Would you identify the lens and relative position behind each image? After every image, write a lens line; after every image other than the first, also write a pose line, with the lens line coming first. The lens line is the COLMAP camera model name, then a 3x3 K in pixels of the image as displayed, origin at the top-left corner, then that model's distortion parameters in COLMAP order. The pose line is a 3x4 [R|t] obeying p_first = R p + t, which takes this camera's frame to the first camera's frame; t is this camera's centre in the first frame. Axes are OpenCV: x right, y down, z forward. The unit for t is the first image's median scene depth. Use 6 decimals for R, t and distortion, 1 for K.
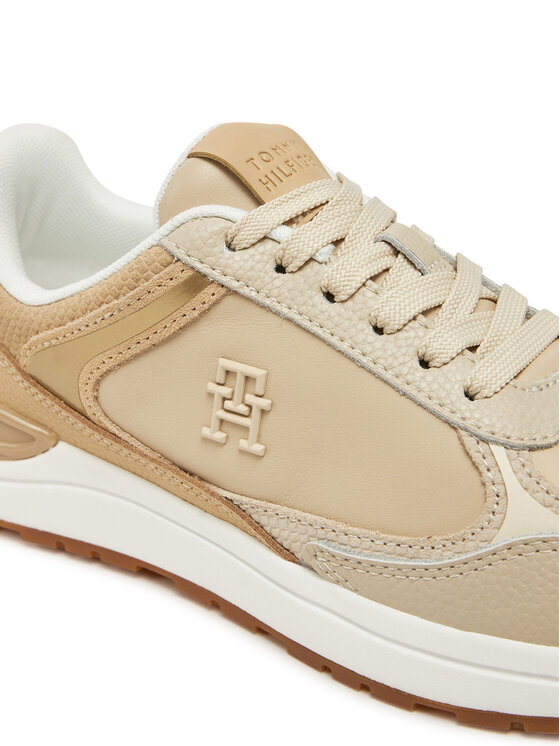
lens RADIAL K [[1349.0, 0, 278.4], [0, 1349.0, 373.2], [0, 0, 1]] dist [-0.168855, 0.000000]
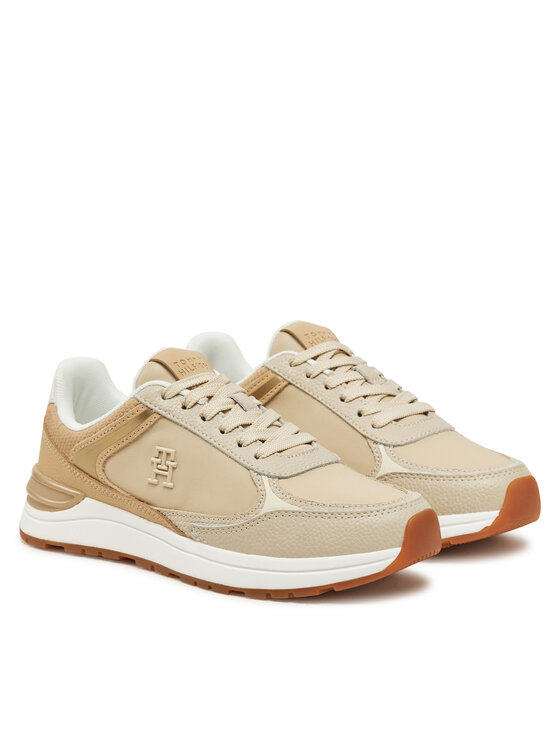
lens RADIAL K [[2058.9, 0, 280.6], [0, 2058.9, 373.3], [0, 0, 1]] dist [0.276228, 0.000000]
pose [[0.994767, 0.022152, -0.099737, 0.514369], [-0.045586, 0.969885, -0.239259, 0.700182], [0.091433, 0.242554, 0.965820, -2.403572]]
